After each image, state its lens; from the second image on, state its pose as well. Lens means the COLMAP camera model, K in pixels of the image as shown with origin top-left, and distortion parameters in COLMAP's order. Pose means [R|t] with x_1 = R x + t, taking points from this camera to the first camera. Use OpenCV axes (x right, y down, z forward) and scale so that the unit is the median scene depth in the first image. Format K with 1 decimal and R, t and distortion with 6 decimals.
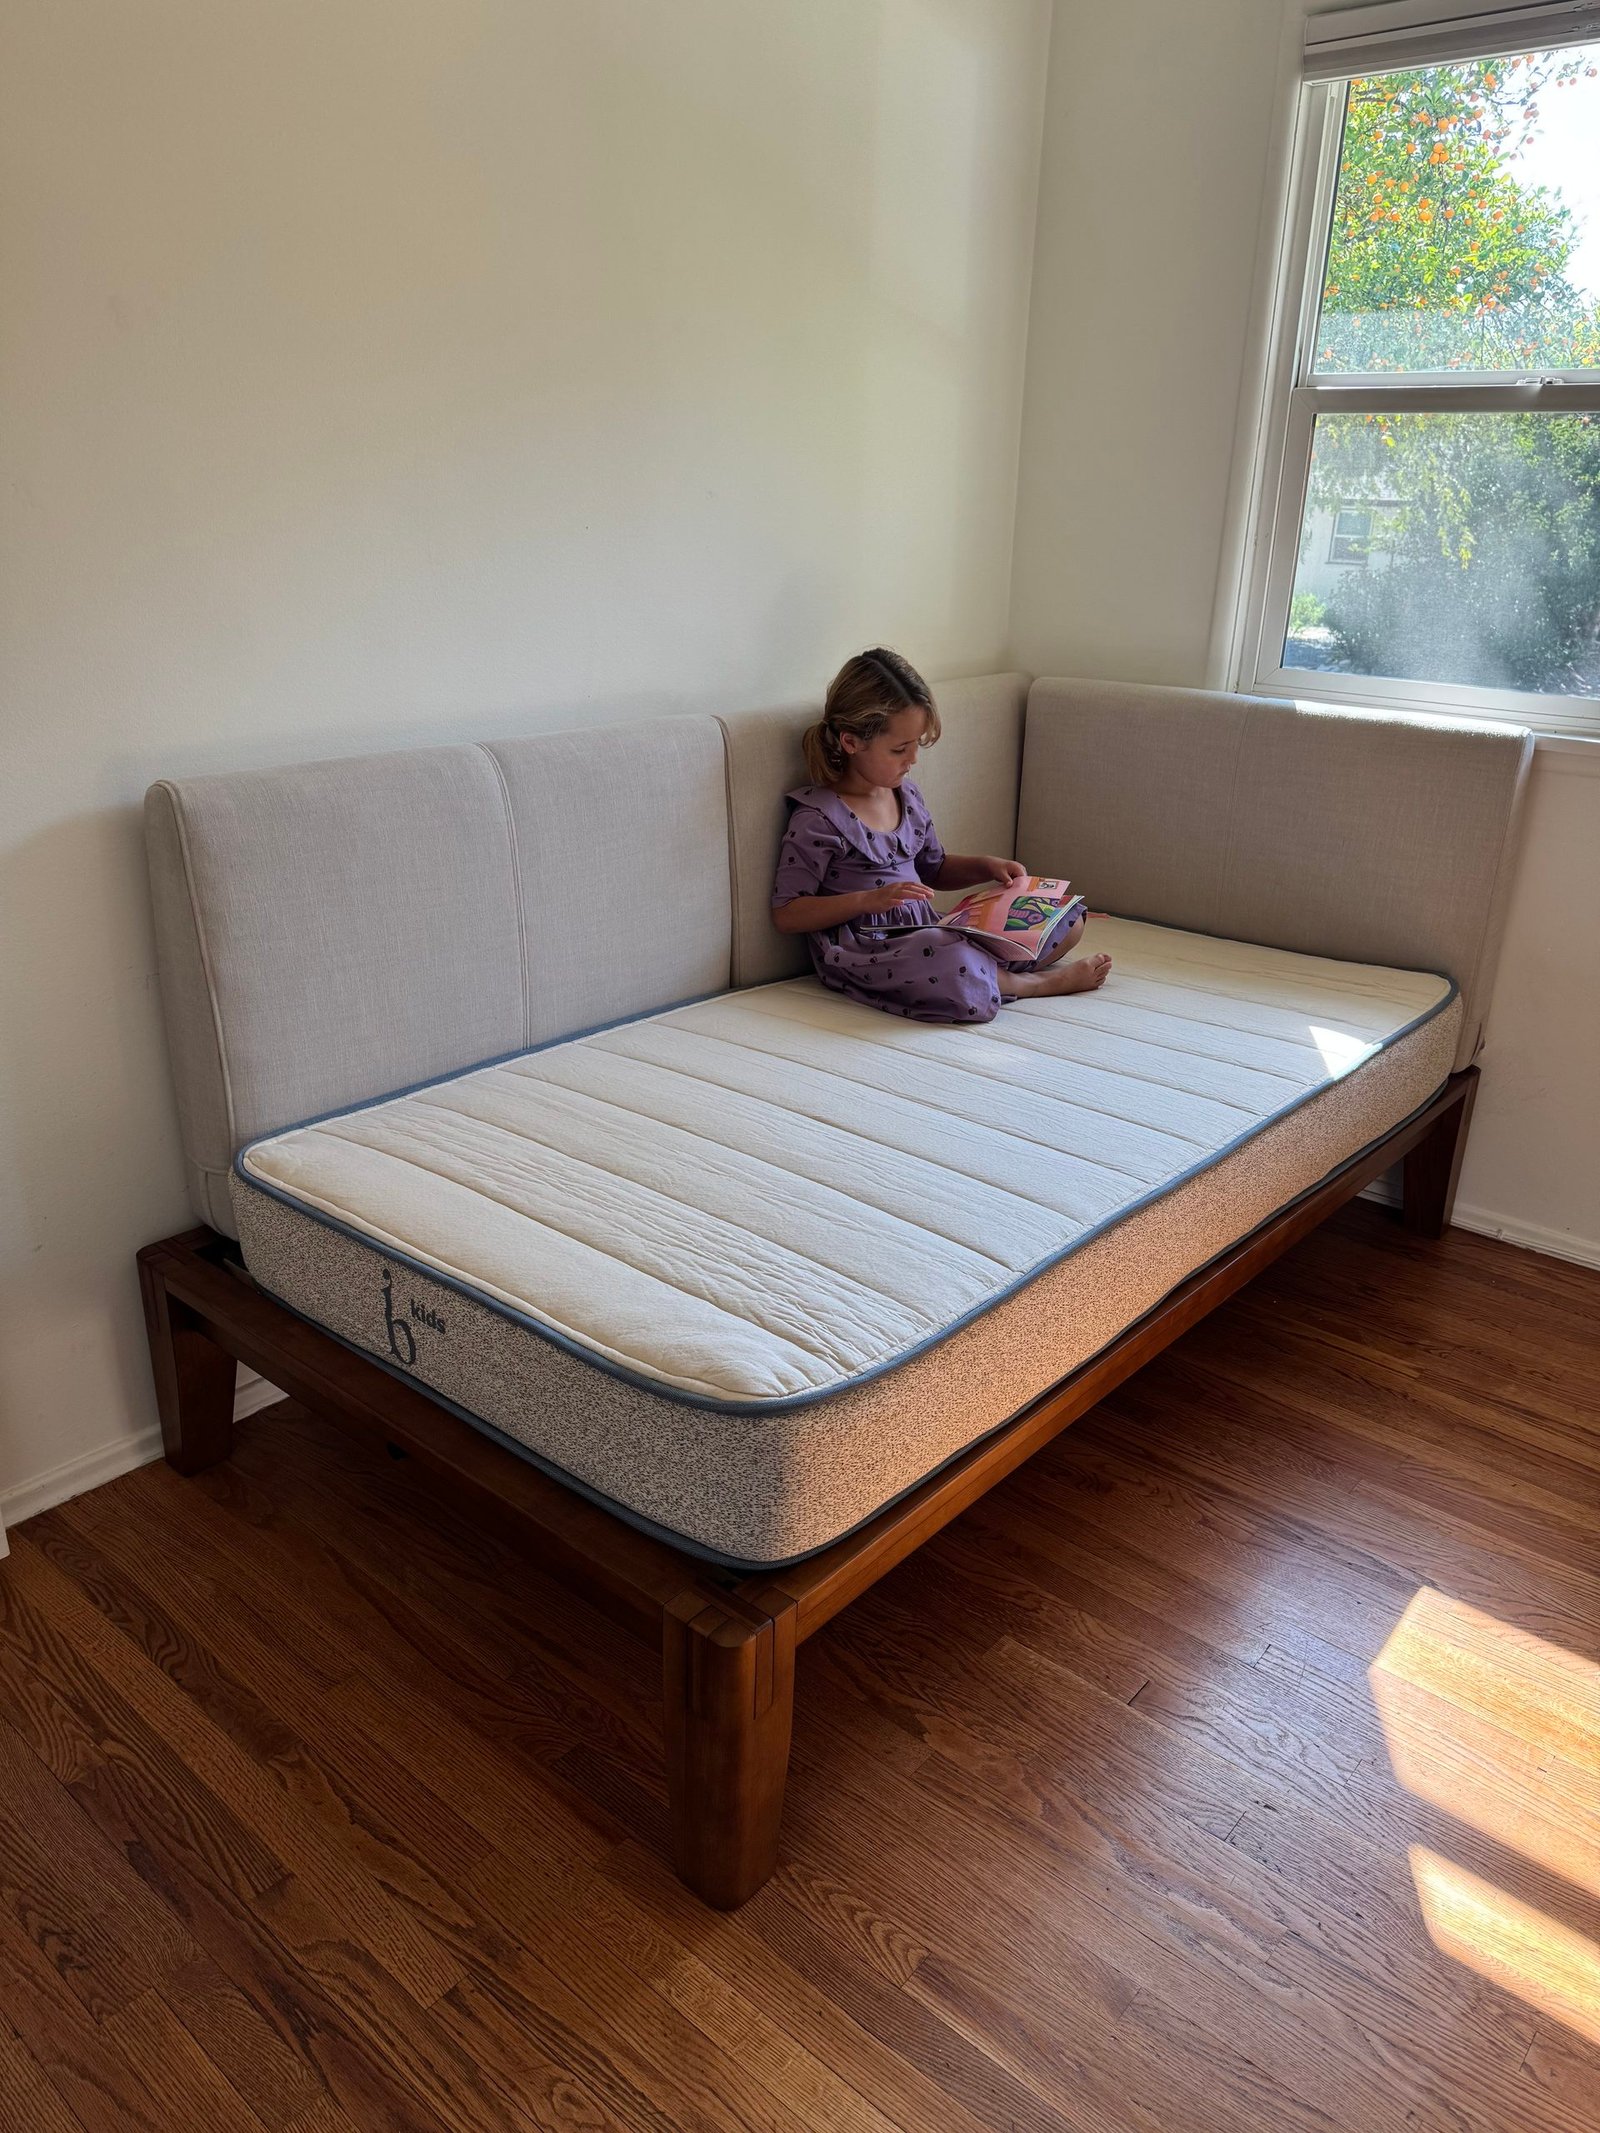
lens RADIAL K [[1512.1, 0, 801.9], [0, 1512.1, 1064.0], [0, 0, 1]] dist [0.005758, -0.010908]
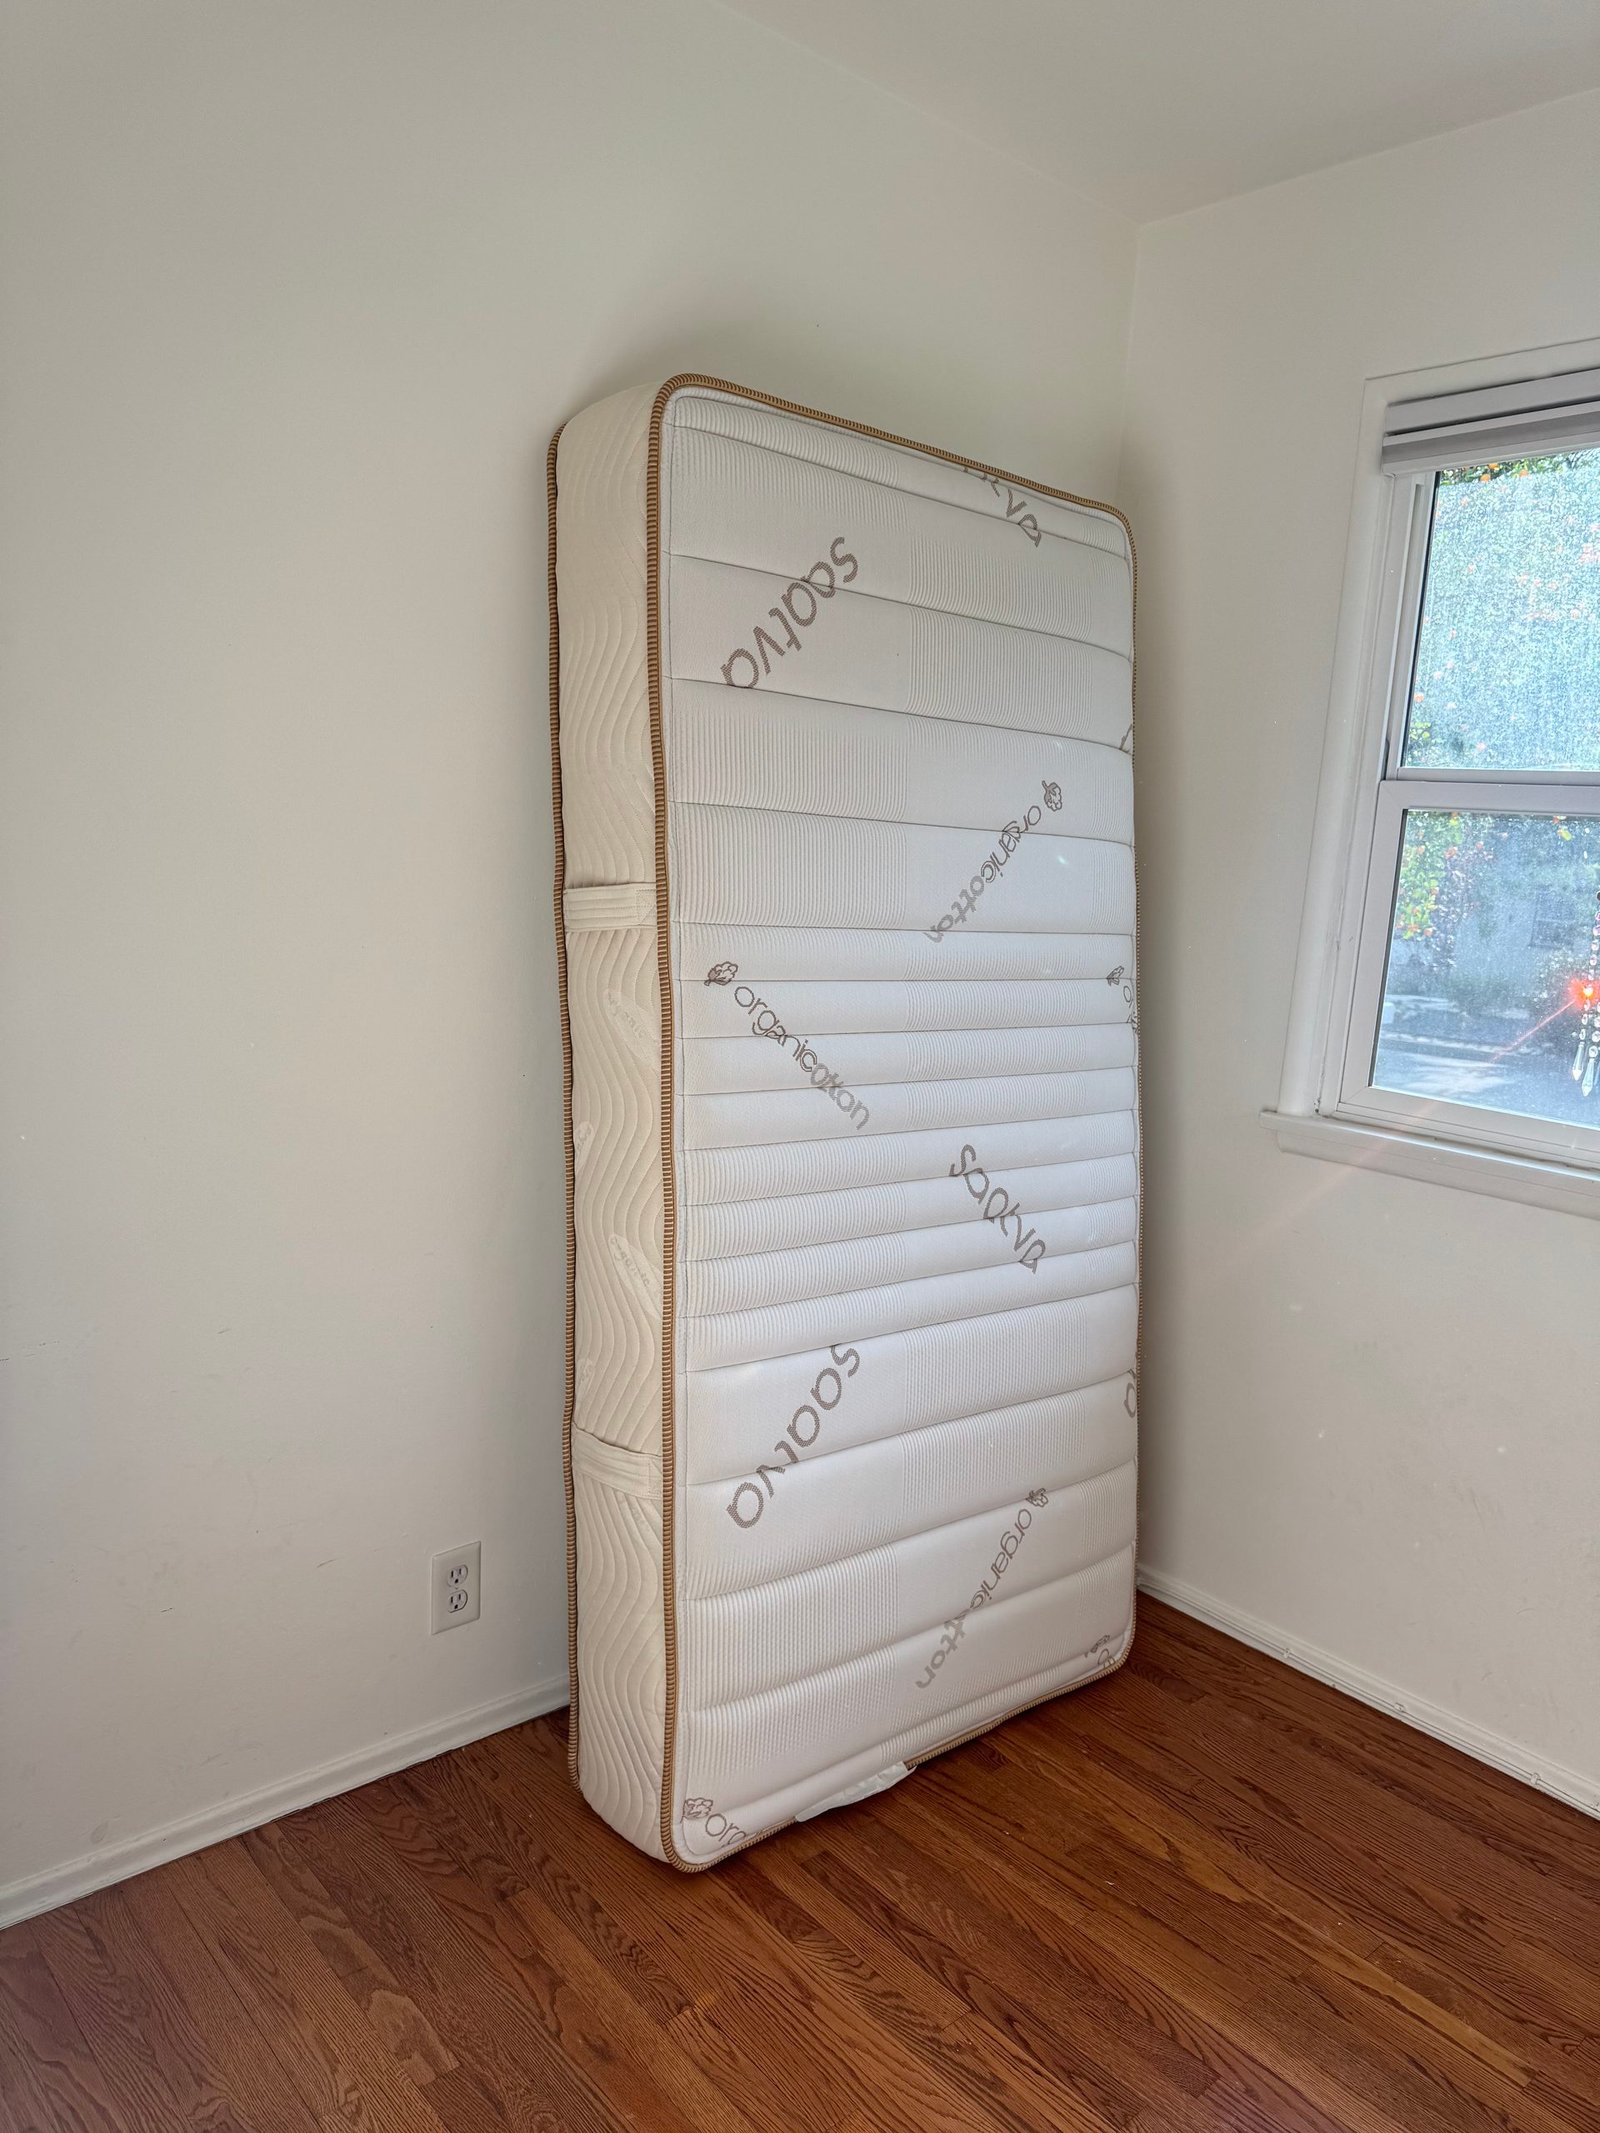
lens RADIAL K [[1507.4, 0, 804.2], [0, 1507.4, 1065.8], [0, 0, 1]] dist [-0.000199, -0.005653]
pose [[0.990073, 0.060716, -0.126761, 0.185145], [-0.086711, 0.973655, -0.210896, -0.114543], [0.110617, 0.219794, 0.969255, 0.244228]]
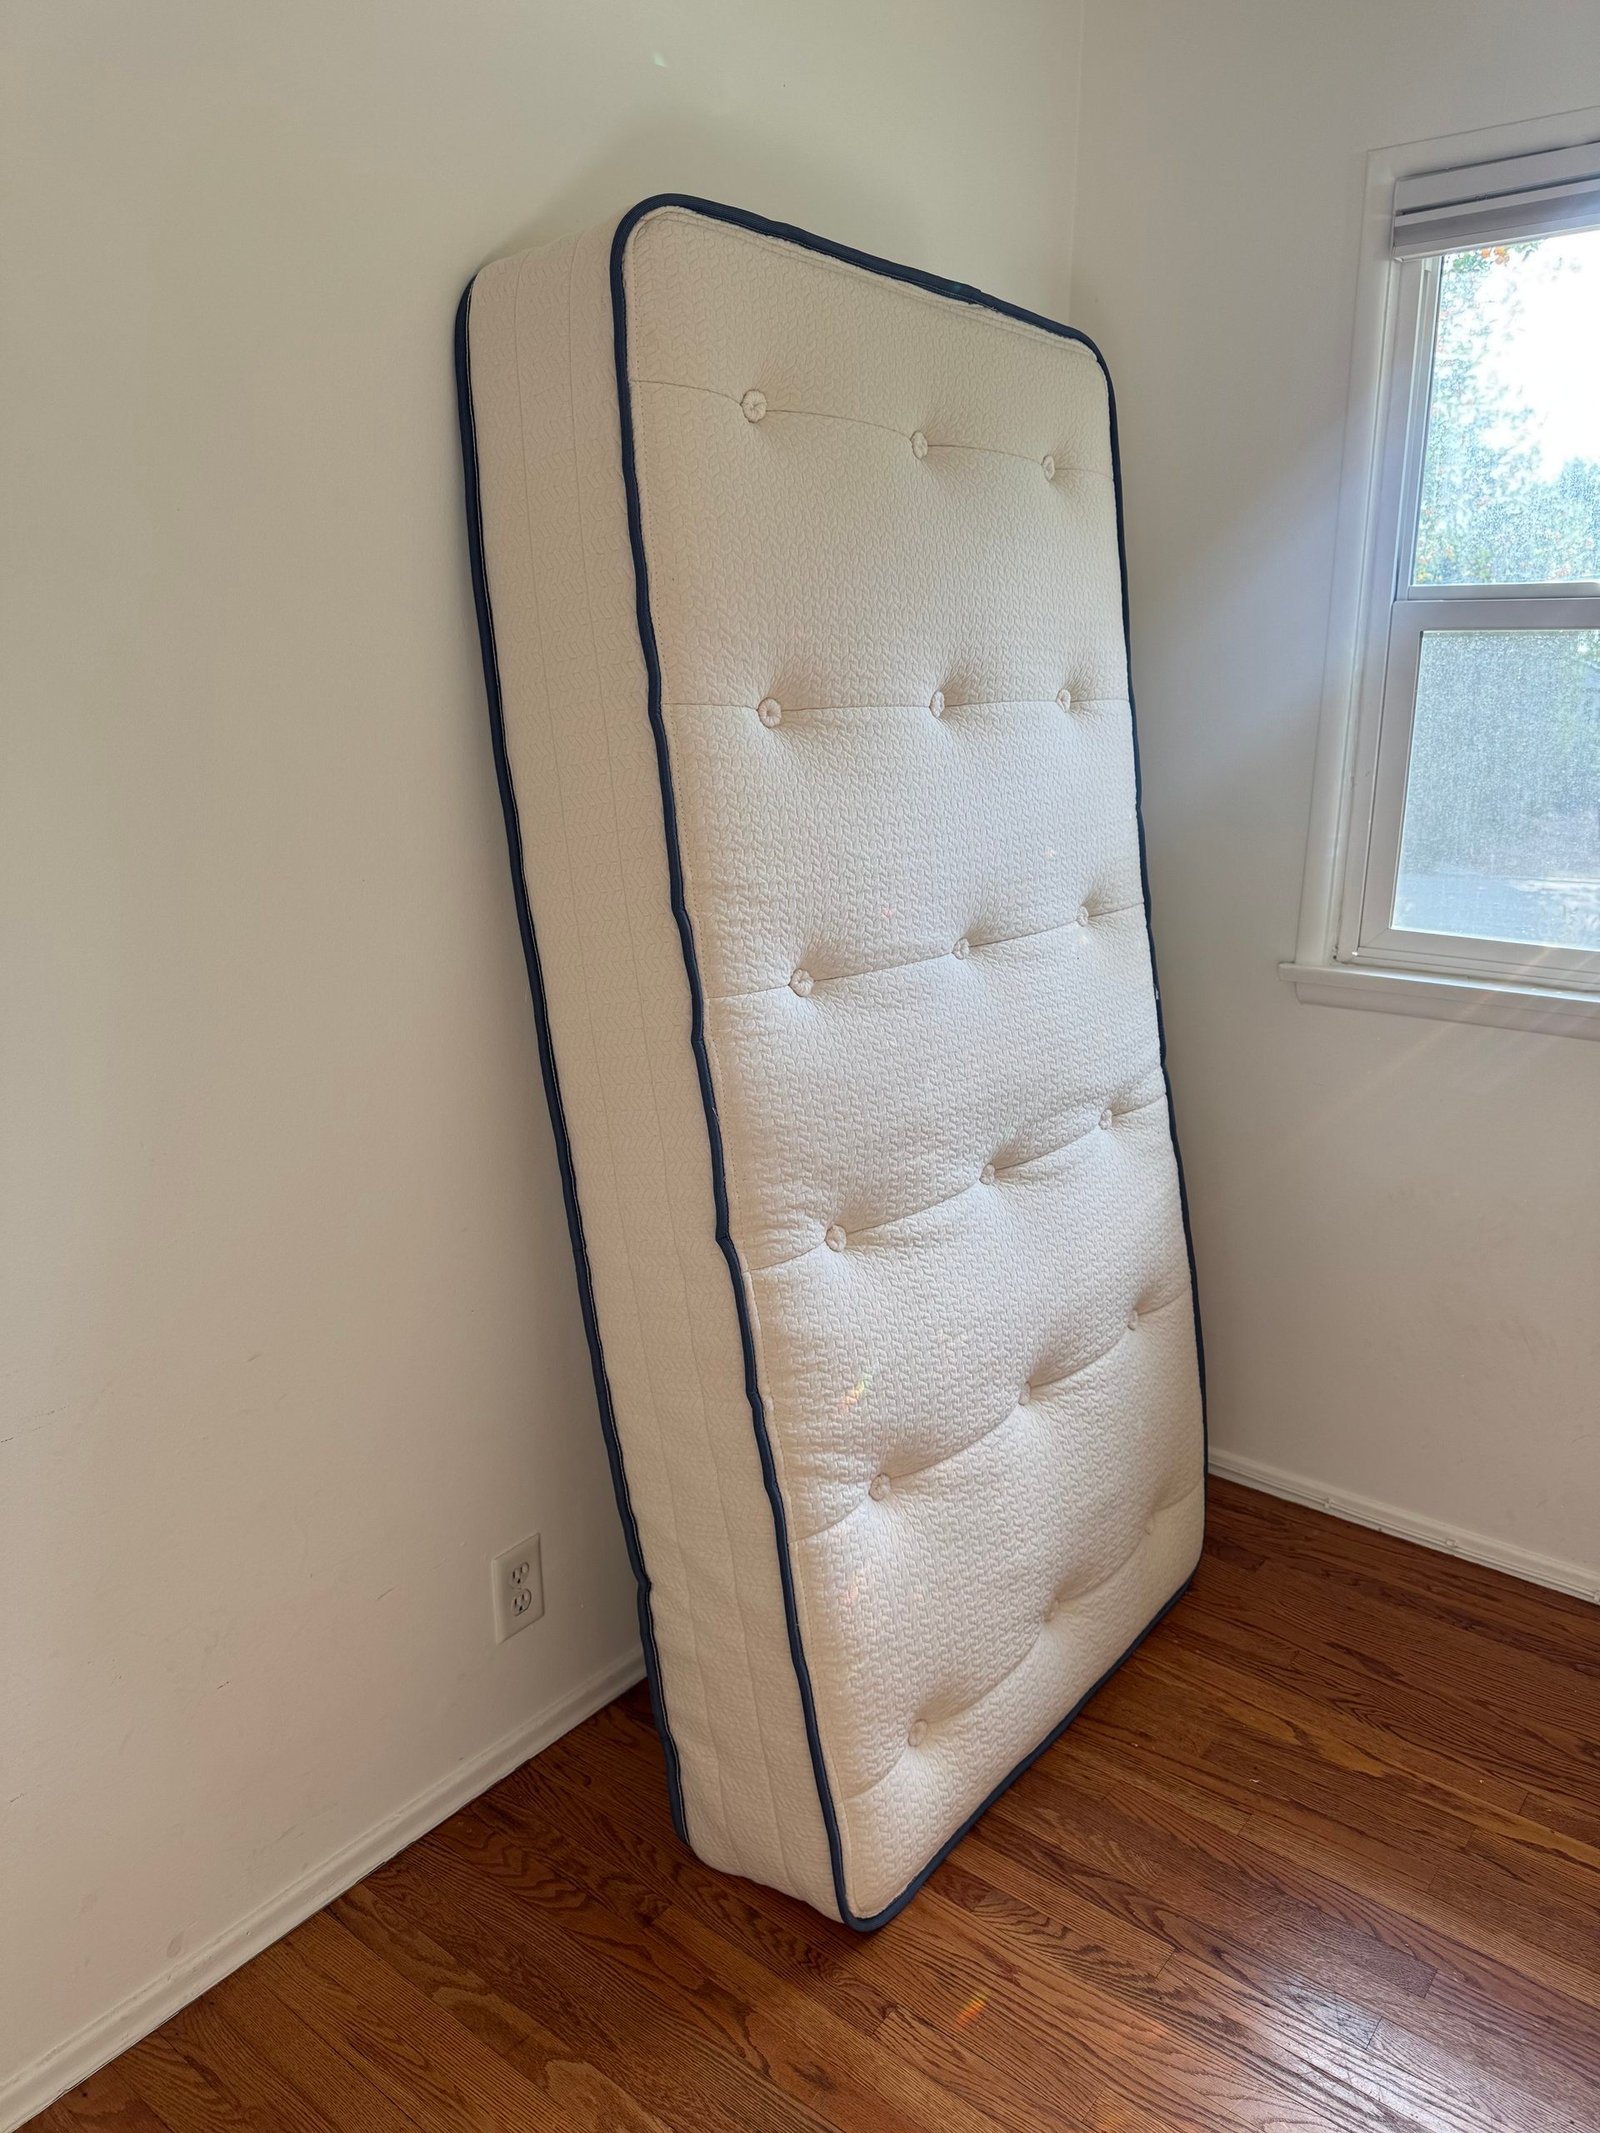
lens RADIAL K [[1513.5, 0, 805.0], [0, 1513.5, 1060.8], [0, 0, 1]] dist [-0.001660, -0.004464]
pose [[0.998868, -0.029872, 0.037021, -0.053226], [0.034020, 0.992545, -0.117030, -0.180473], [-0.033249, 0.118157, 0.992438, 0.359375]]
